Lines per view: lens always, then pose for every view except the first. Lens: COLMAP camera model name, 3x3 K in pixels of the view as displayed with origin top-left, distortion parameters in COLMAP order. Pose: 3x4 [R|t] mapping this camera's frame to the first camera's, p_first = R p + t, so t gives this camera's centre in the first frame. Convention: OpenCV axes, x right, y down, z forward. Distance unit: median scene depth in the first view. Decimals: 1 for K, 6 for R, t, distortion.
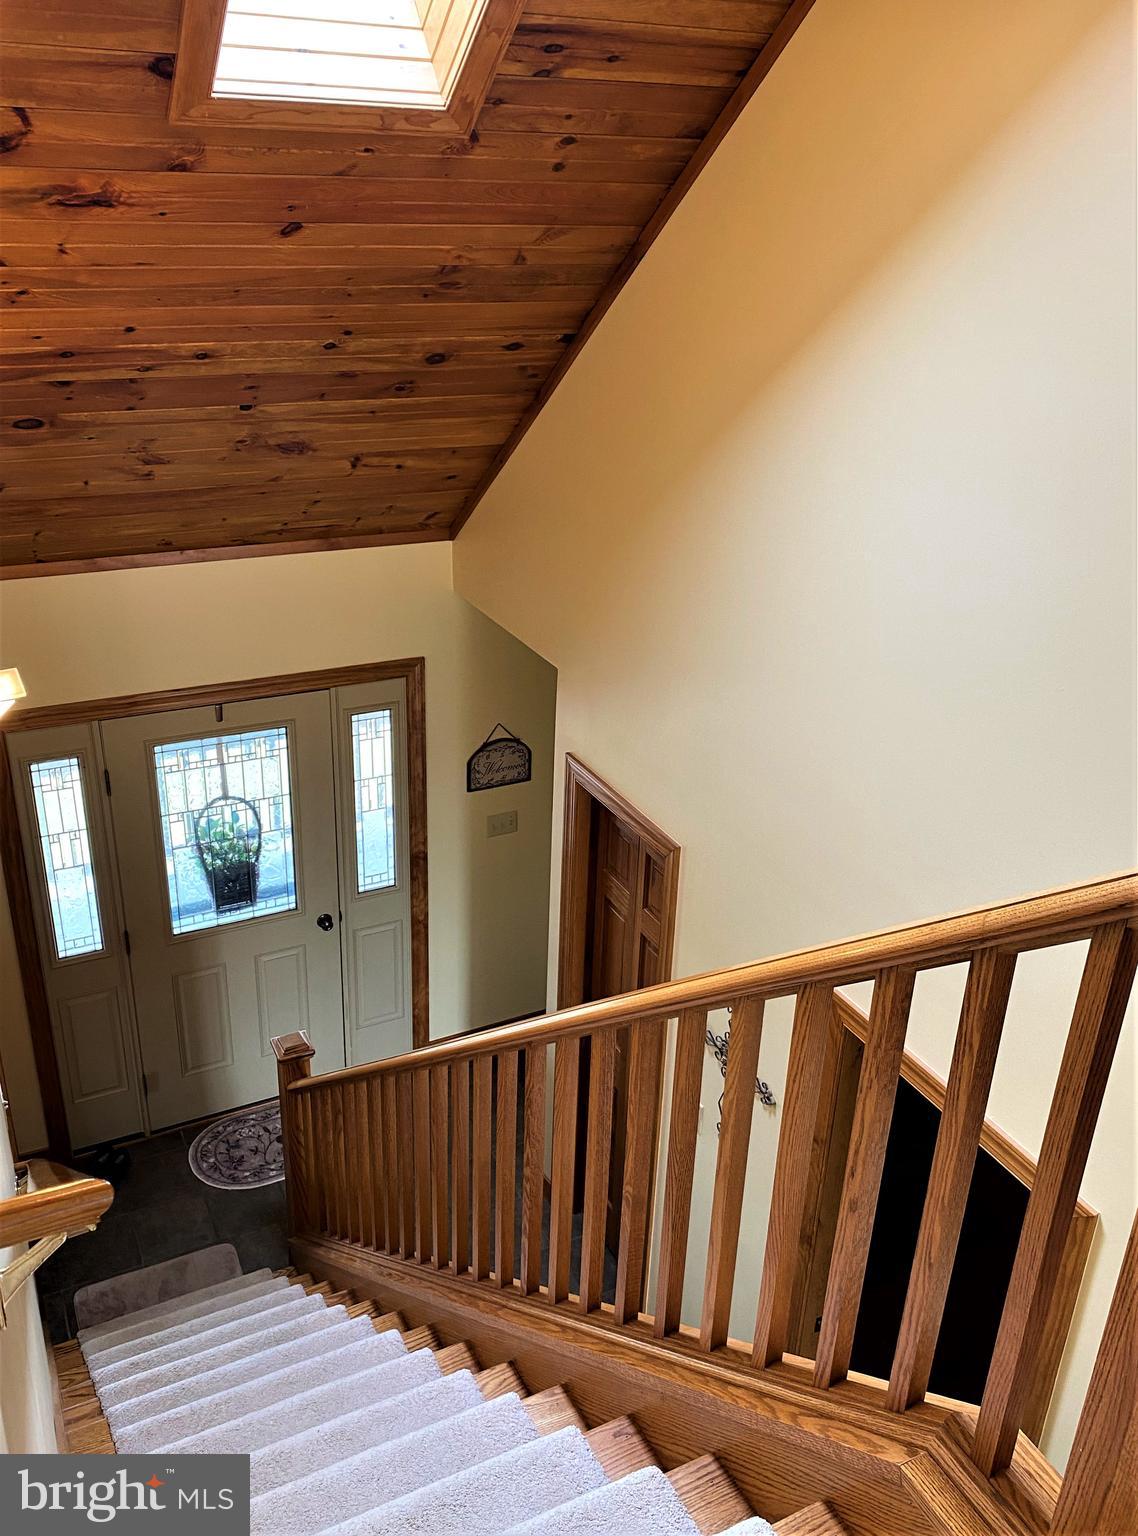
lens RADIAL K [[1324.1, 0, 572.0], [0, 1324.1, 772.7], [0, 0, 1]] dist [0.011531, -0.000026]
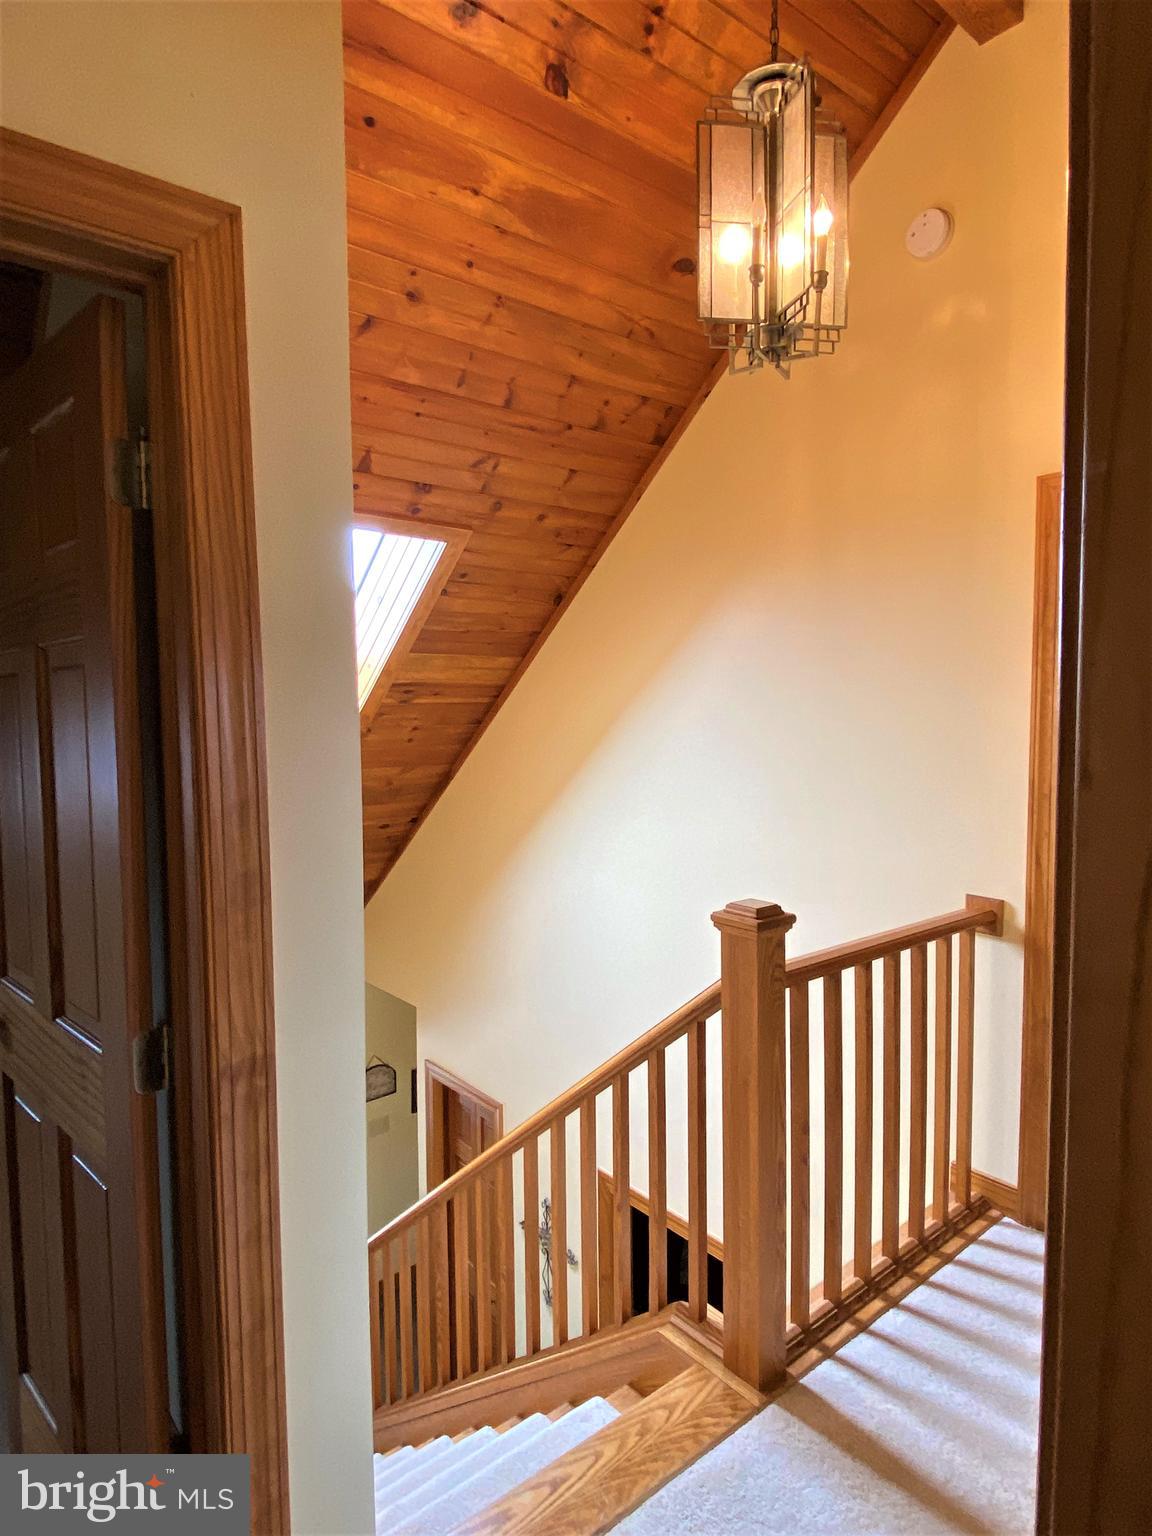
lens RADIAL K [[873.7, 0, 574.0], [0, 873.7, 767.5], [0, 0, 1]] dist [0.003584, -0.002802]
pose [[0.974992, -0.060675, 0.213798, -0.051443], [0.133470, 0.929063, -0.345004, 0.071356], [-0.177699, 0.364911, 0.913927, -0.234630]]
